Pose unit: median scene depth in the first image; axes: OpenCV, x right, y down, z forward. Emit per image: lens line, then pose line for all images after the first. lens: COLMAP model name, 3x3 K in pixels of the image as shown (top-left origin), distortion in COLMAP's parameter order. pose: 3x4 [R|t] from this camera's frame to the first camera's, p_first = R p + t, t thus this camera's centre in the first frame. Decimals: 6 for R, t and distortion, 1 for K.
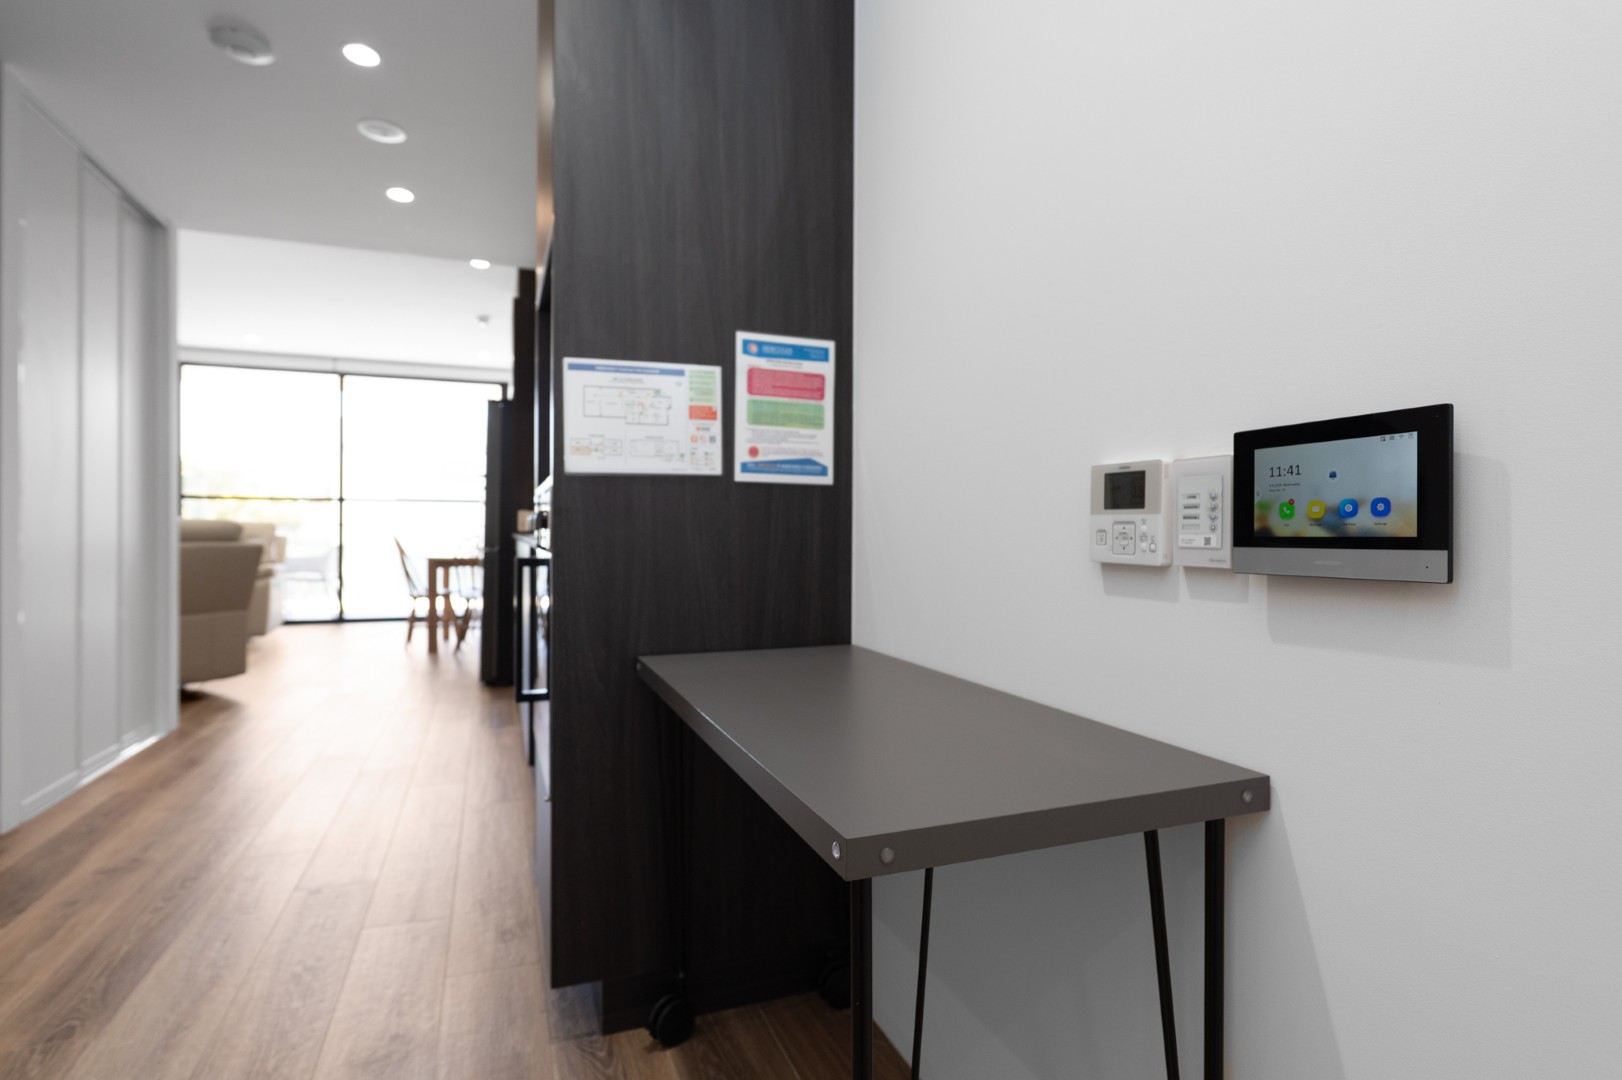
lens RADIAL K [[831.8, 0, 811.0], [0, 831.8, 540.0], [0, 0, 1]] dist [-0.001226, -0.000101]
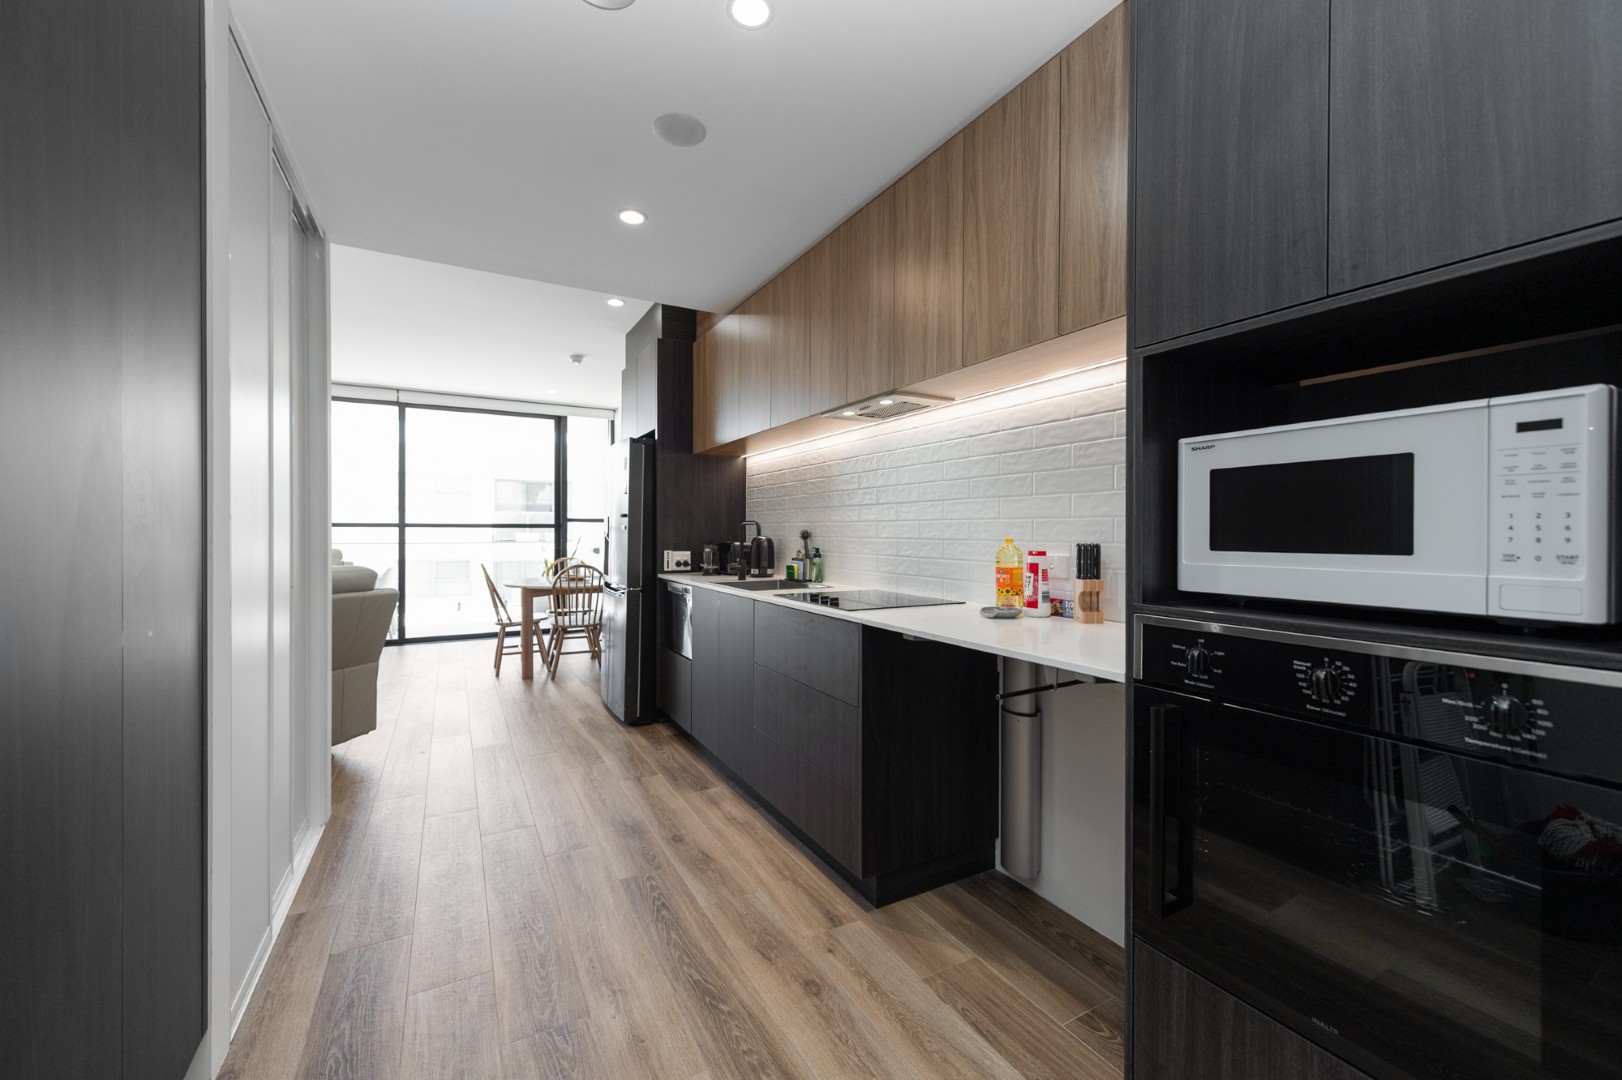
lens RADIAL K [[640.7, 0, 811.0], [0, 640.7, 540.0], [0, 0, 1]] dist [0.008215, -0.000334]
pose [[0.988070, 0.000511, 0.154007, -0.231388], [0.000256, 0.999988, -0.004958, -0.033814], [-0.154007, 0.004938, 0.988057, 0.160540]]
